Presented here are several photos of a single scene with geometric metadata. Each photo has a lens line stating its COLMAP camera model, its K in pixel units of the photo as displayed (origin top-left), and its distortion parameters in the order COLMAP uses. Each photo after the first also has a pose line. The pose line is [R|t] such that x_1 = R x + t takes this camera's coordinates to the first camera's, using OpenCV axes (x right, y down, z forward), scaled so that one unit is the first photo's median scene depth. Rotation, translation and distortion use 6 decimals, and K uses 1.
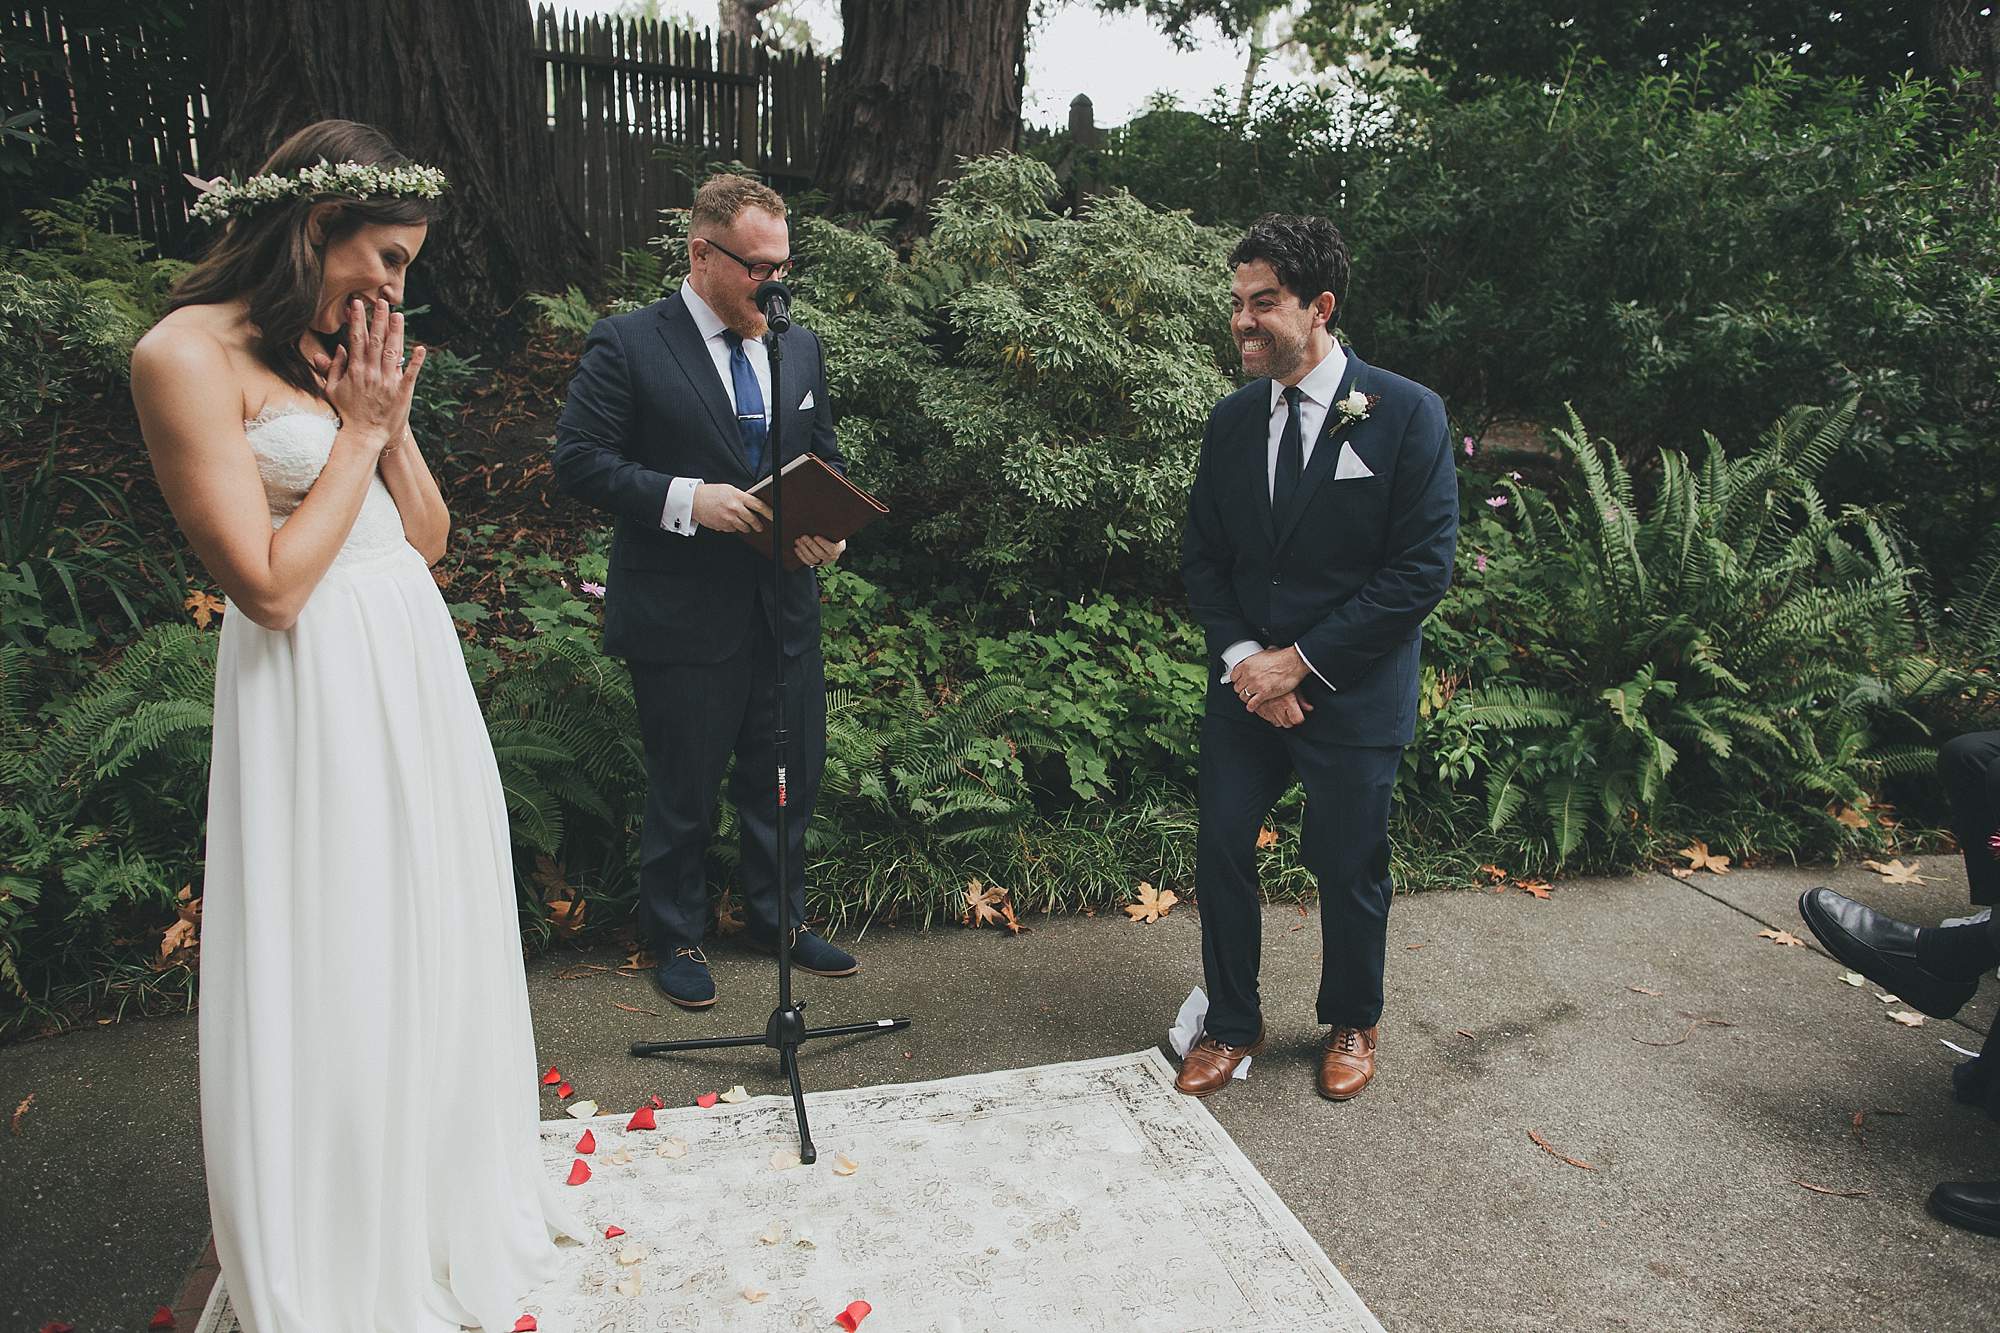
lens RADIAL K [[1371.9, 0, 1004.6], [0, 1371.9, 656.4], [0, 0, 1]] dist [-0.054857, 0.051408]
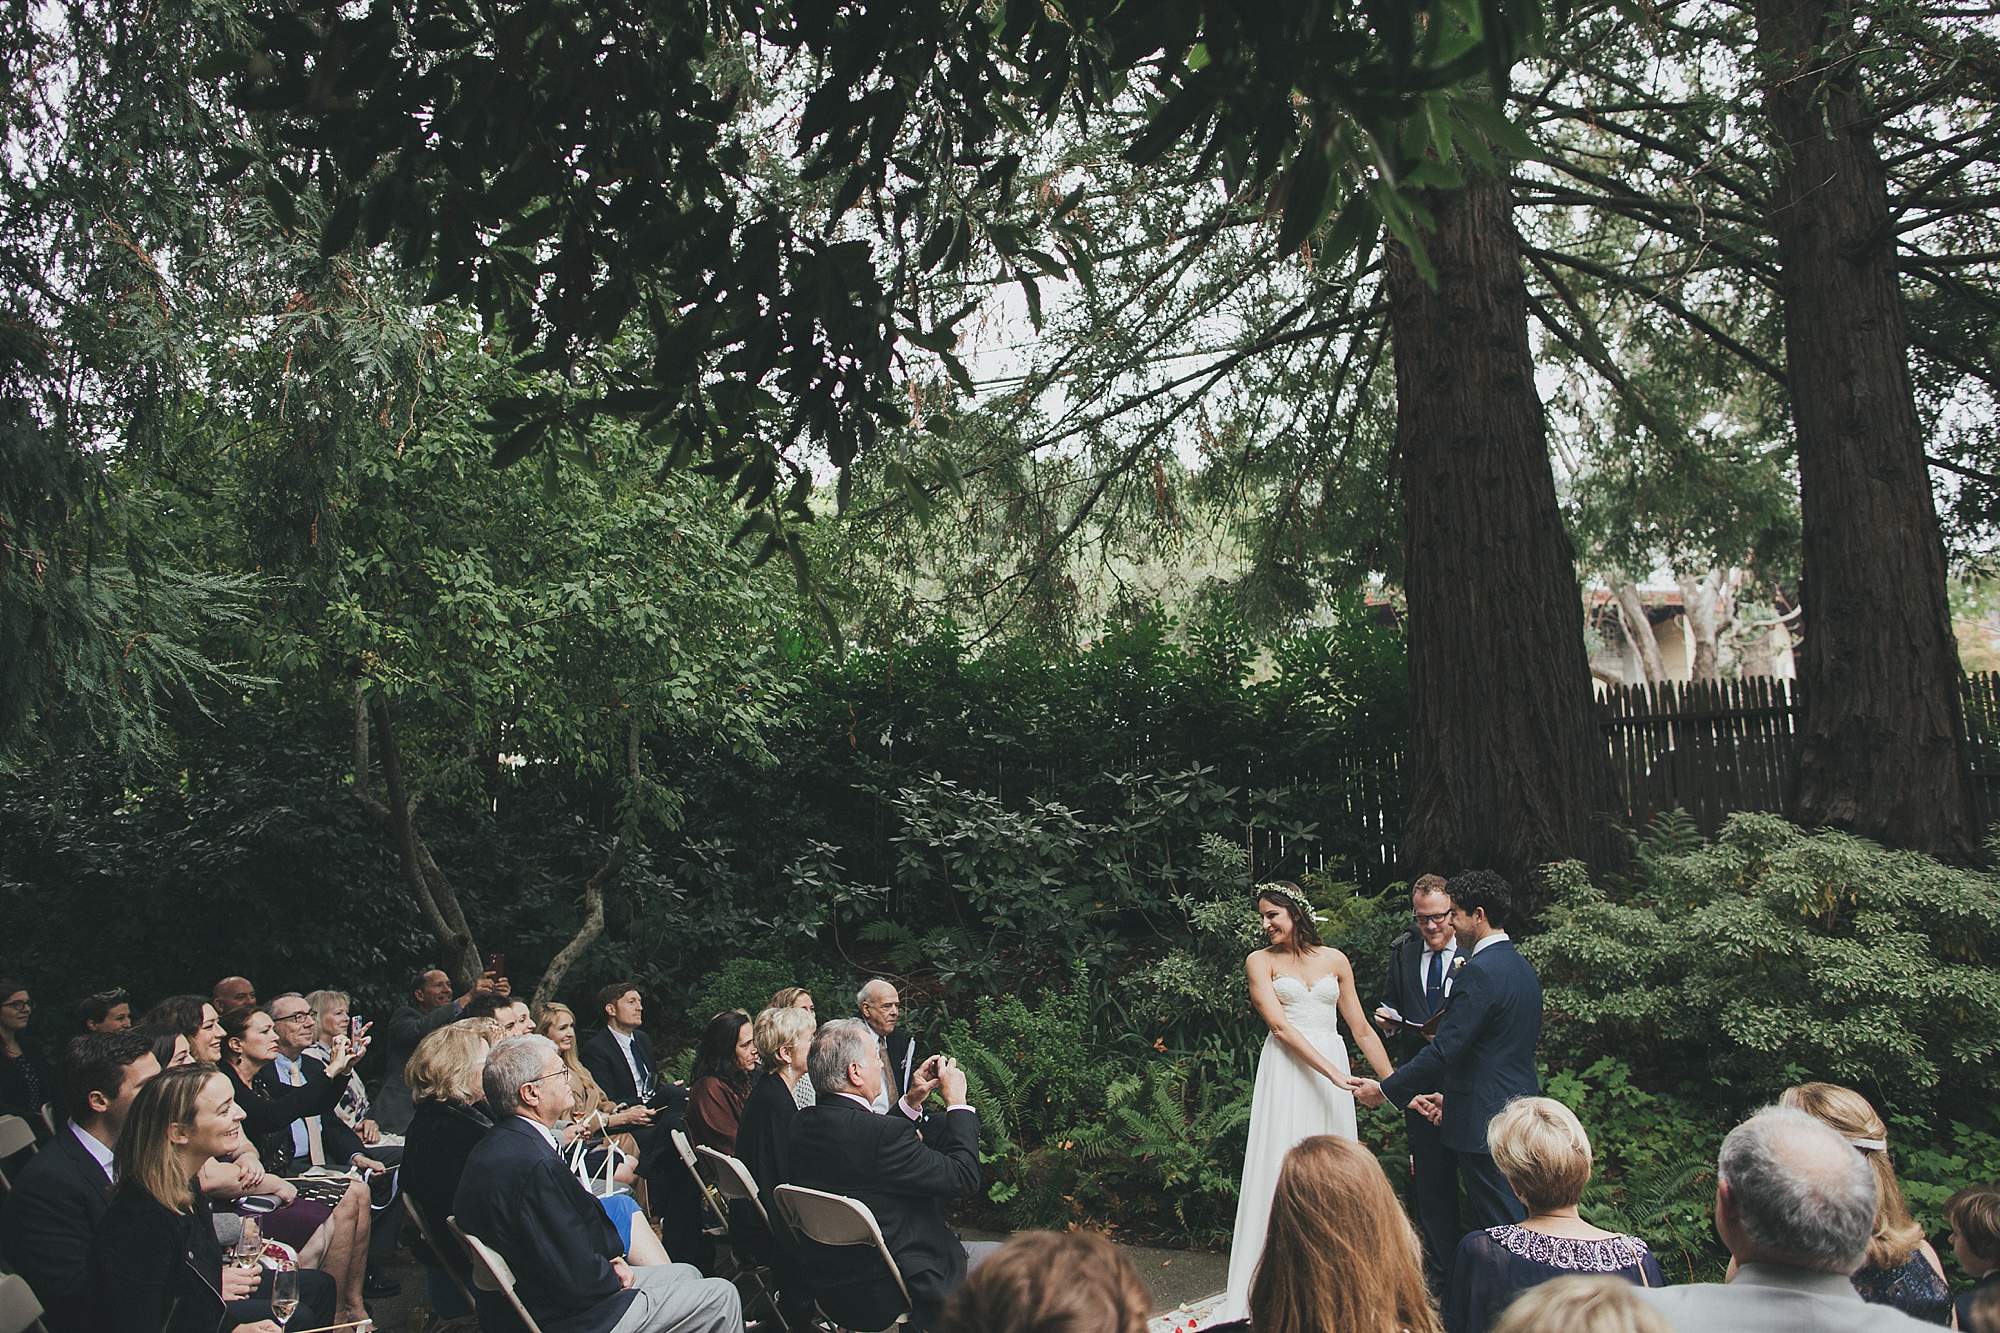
lens RADIAL K [[1371.9, 0, 1004.6], [0, 1371.9, 656.4], [0, 0, 1]] dist [-0.054857, 0.051408]
pose [[0.554631, -0.184123, -0.811470, 0.860003], [-0.151060, 0.936726, -0.315792, 0.078680], [0.818270, 0.297728, 0.491723, -0.515870]]
